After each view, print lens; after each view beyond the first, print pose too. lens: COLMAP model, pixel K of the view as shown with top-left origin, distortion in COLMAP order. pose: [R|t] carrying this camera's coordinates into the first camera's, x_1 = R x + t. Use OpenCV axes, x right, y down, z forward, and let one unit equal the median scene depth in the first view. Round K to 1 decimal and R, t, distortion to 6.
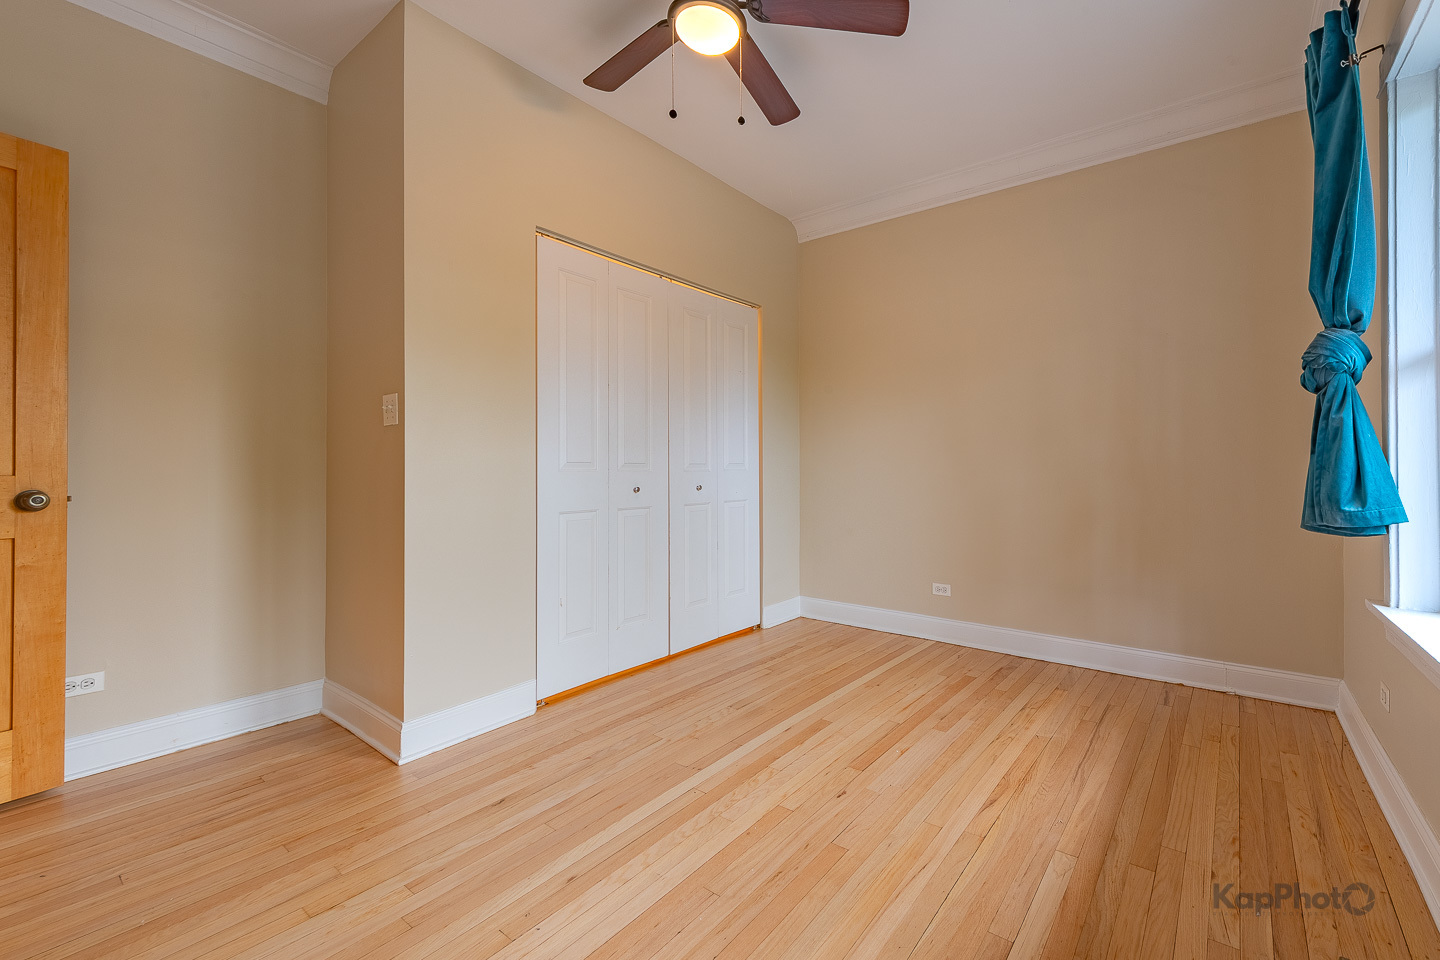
lens RADIAL K [[614.7, 0, 721.6], [0, 614.7, 475.4], [0, 0, 1]] dist [0.012588, -0.000394]
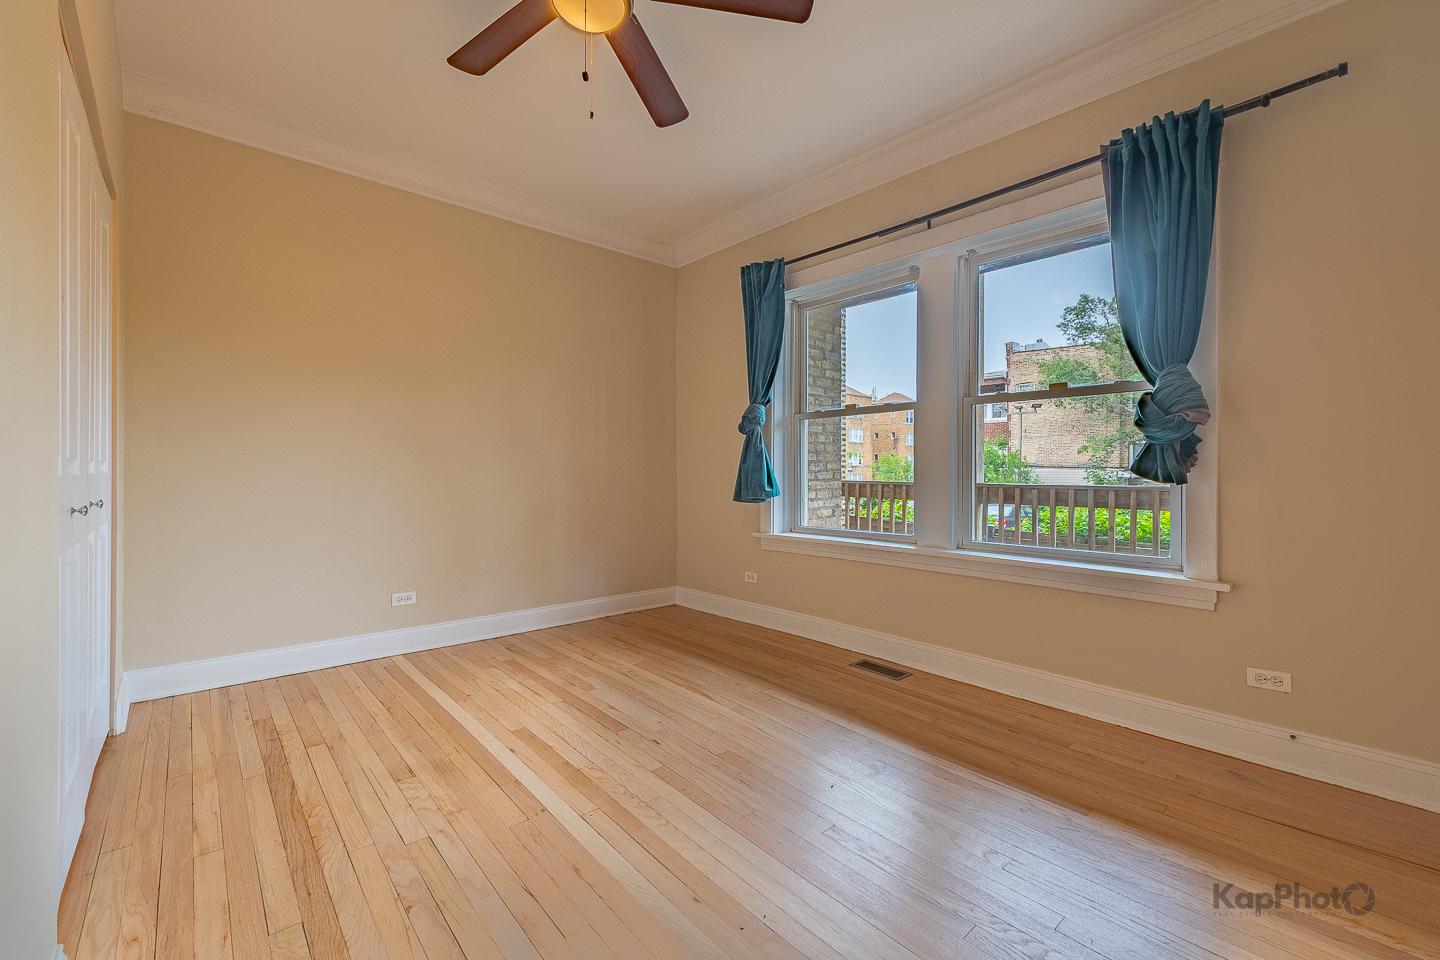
lens RADIAL K [[614.7, 0, 721.6], [0, 614.7, 475.4], [0, 0, 1]] dist [0.012588, -0.000394]
pose [[0.199073, -0.012862, 0.979900, -0.679011], [0.019378, 0.999770, 0.009186, -0.012655], [-0.979793, 0.017160, 0.199276, 0.437851]]
